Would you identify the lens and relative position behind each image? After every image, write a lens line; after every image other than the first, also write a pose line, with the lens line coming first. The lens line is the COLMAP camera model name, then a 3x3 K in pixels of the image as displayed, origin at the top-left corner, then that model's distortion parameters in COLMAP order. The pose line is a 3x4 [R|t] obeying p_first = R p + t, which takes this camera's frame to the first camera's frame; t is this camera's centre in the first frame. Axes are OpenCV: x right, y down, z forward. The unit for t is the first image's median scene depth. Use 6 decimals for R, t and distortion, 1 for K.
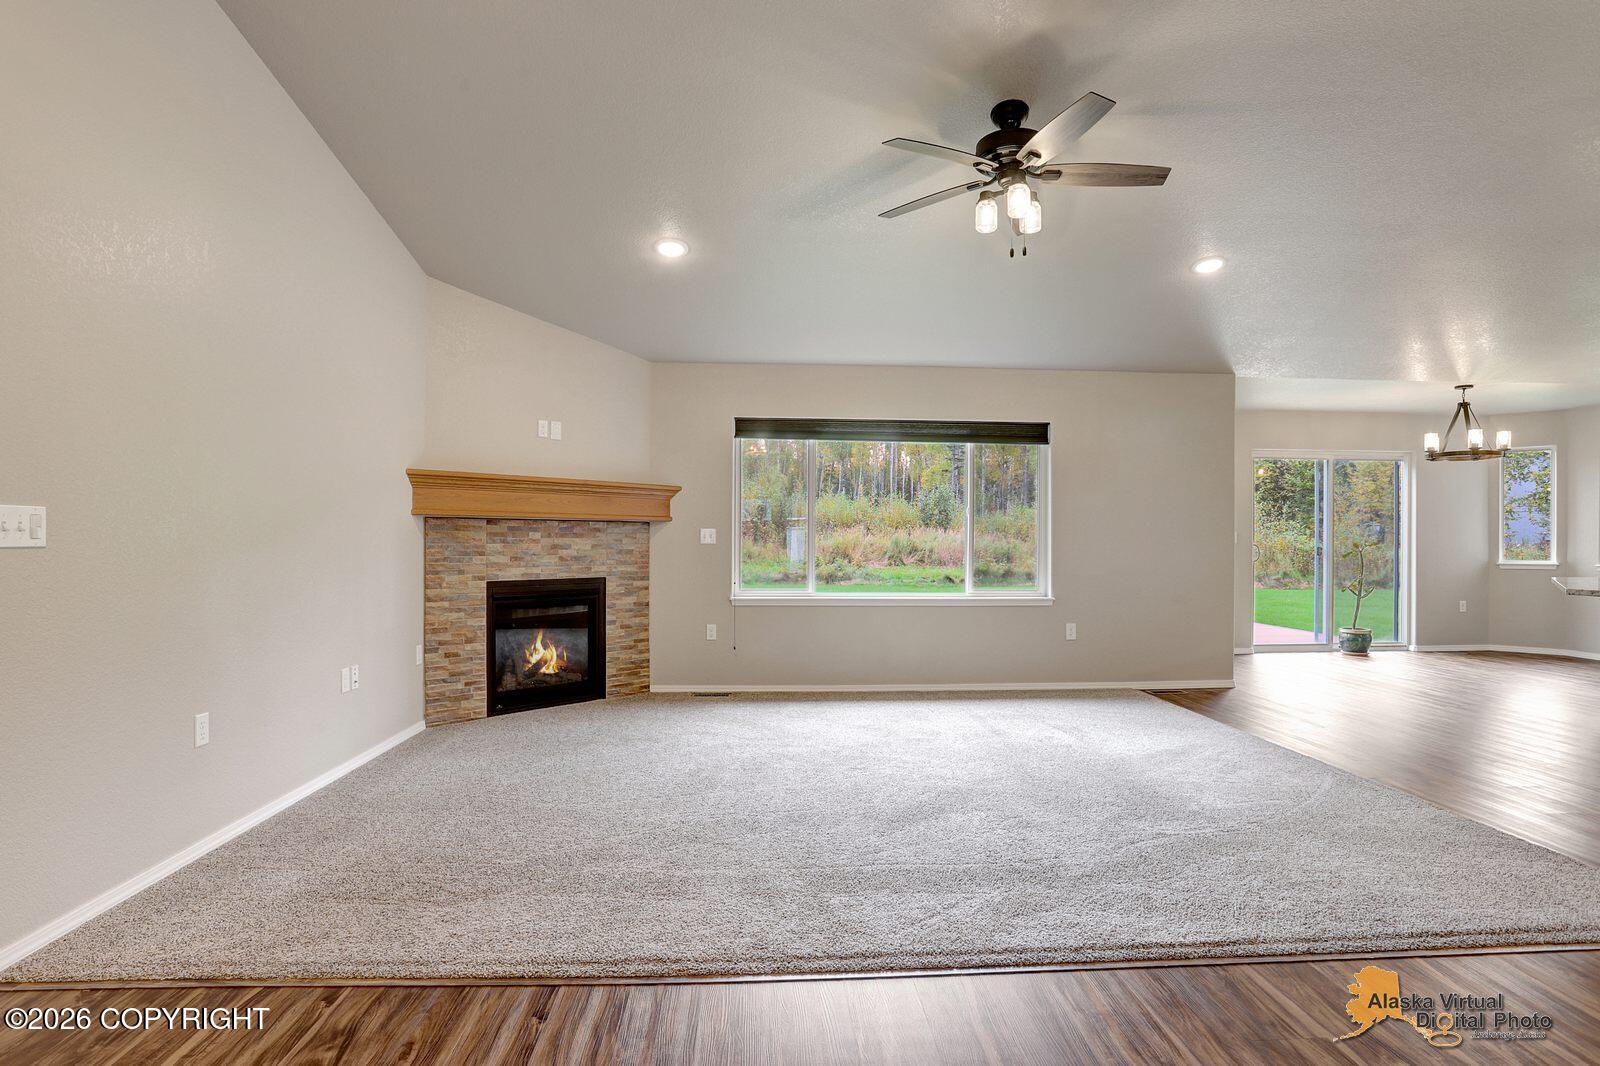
lens RADIAL K [[830.5, 0, 796.9], [0, 830.5, 546.7], [0, 0, 1]] dist [-0.024053, 0.001735]
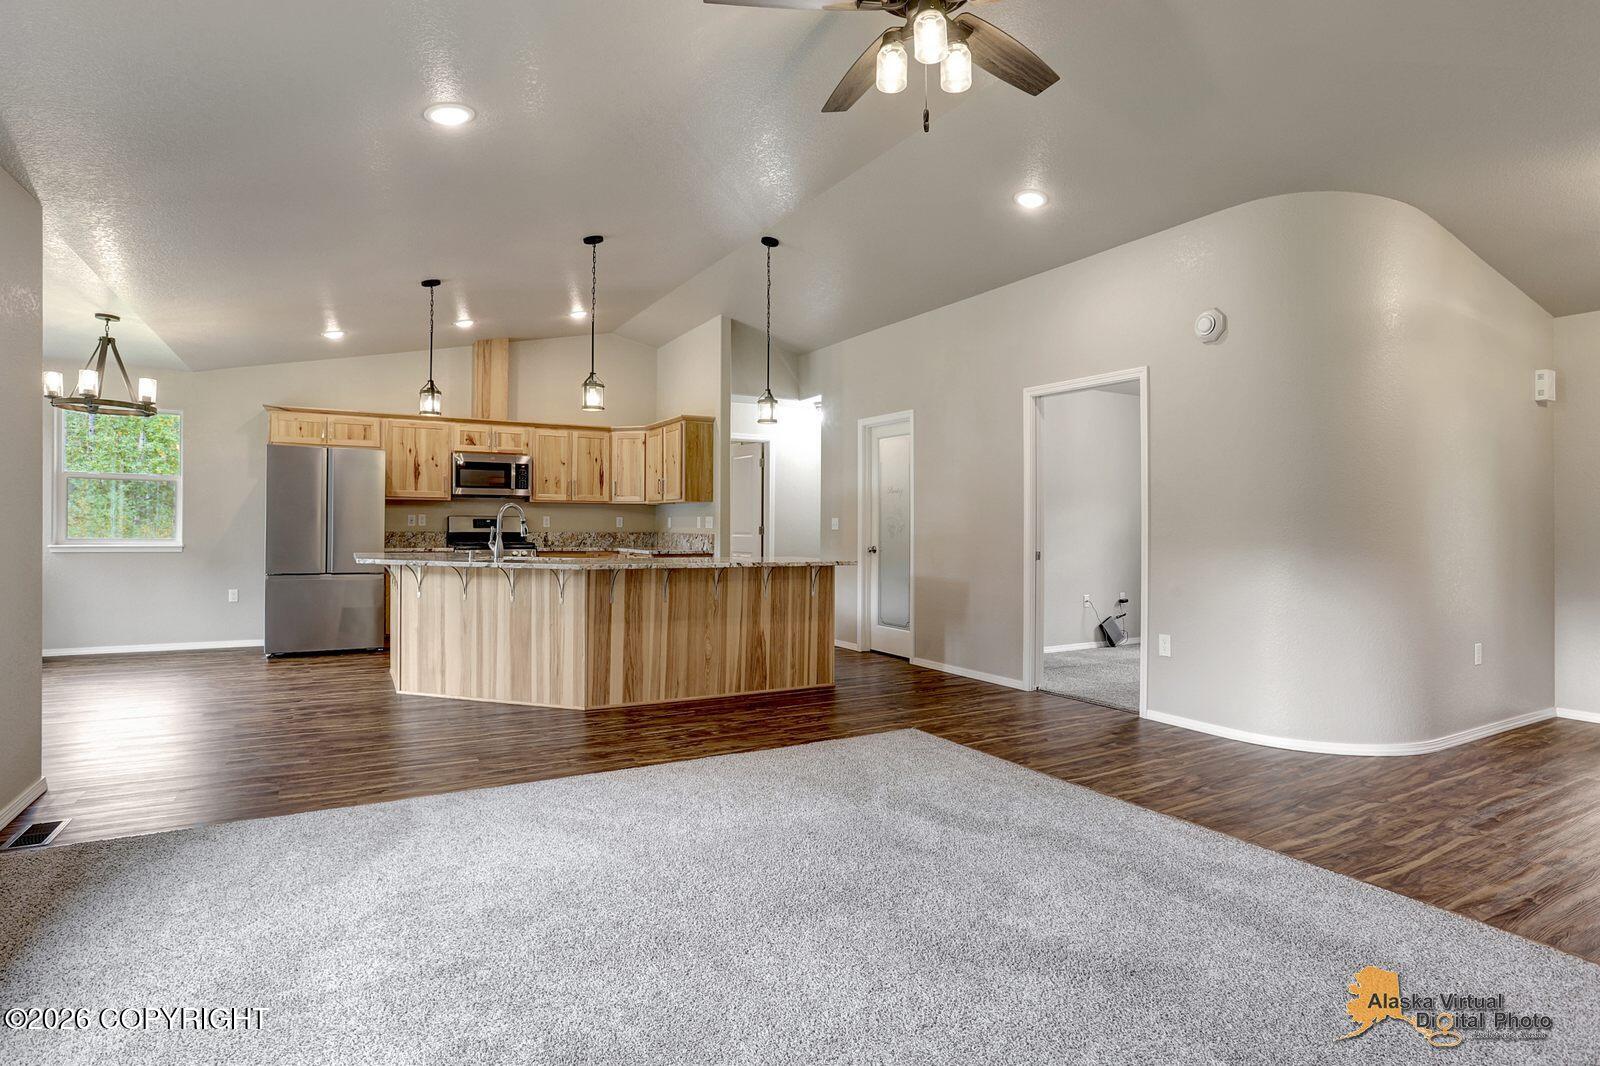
lens RADIAL K [[830.5, 0, 802.2], [0, 830.5, 522.1], [0, 0, 1]] dist [-0.024053, 0.001735]
pose [[-0.444281, -0.000364, 0.895887, -0.188124], [-0.000729, 1.000000, 0.000044, -0.003231], [-0.895887, -0.000633, -0.444281, 0.893102]]
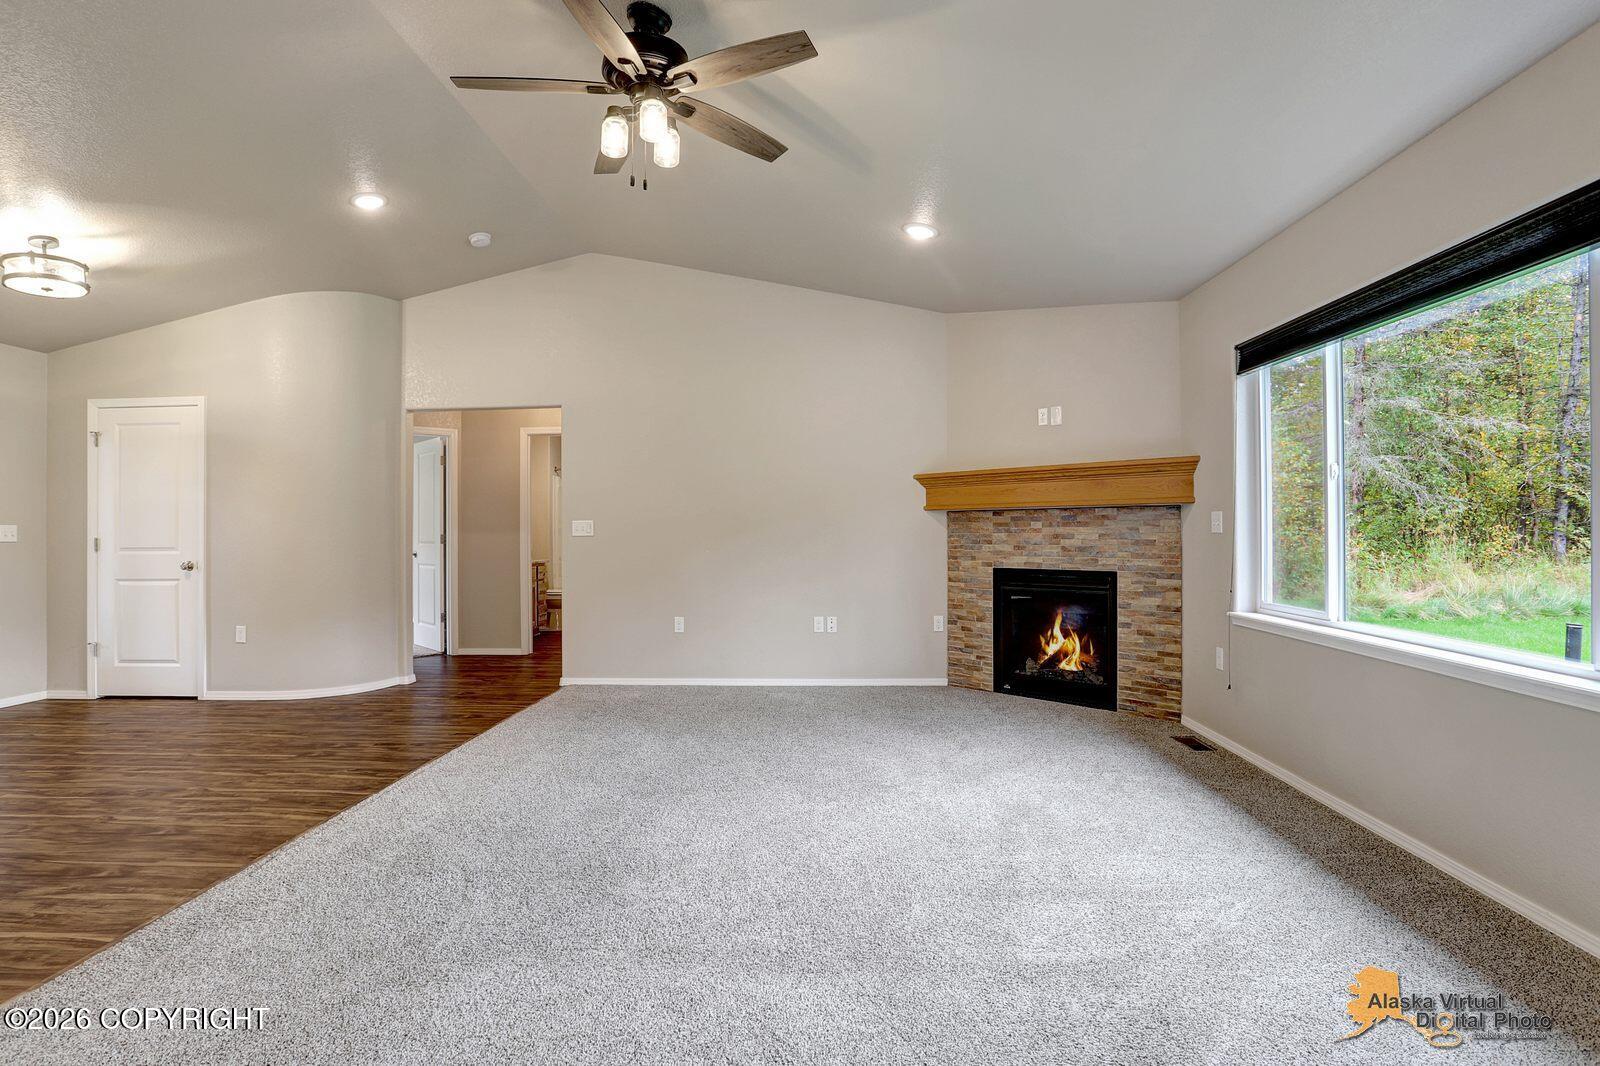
lens RADIAL K [[830.5, 0, 798.0], [0, 830.5, 535.8], [0, 0, 1]] dist [-0.024053, 0.001735]
pose [[-0.091317, -0.001681, -0.995820, 0.689974], [-0.003581, 0.999993, -0.001360, 0.001927], [0.995815, 0.003442, -0.091322, 0.782683]]
